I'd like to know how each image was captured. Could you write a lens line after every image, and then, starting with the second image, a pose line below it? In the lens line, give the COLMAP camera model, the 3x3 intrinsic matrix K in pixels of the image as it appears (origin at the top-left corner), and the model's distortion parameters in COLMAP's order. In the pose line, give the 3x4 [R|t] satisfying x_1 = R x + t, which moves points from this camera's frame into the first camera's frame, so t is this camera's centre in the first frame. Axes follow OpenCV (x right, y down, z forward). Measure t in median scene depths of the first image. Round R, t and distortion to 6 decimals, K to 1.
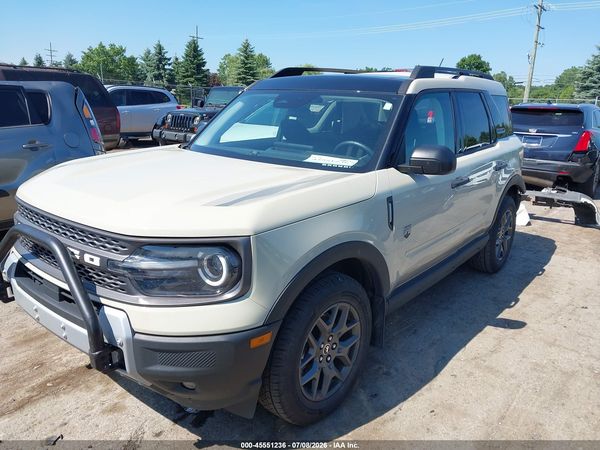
lens RADIAL K [[493.7, 0, 300.0], [0, 493.7, 225.0], [0, 0, 1]] dist [0.002052, -0.012217]
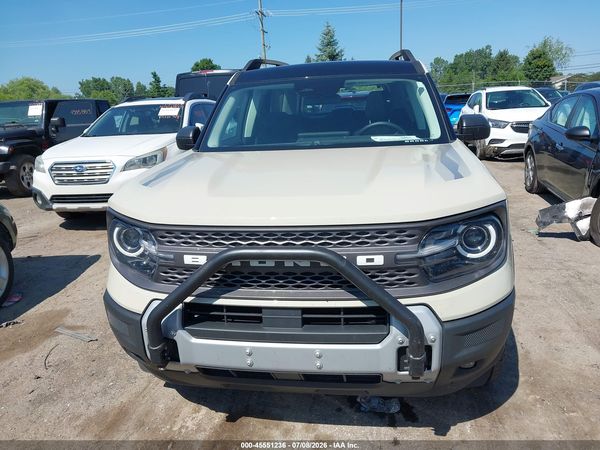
lens RADIAL K [[493.7, 0, 300.0], [0, 493.7, 225.0], [0, 0, 1]] dist [0.002052, -0.012217]
pose [[0.864167, -0.192798, 0.464806, -0.916293], [0.198581, 0.979384, 0.037040, -0.047482], [-0.462365, 0.060293, 0.884638, 0.282744]]
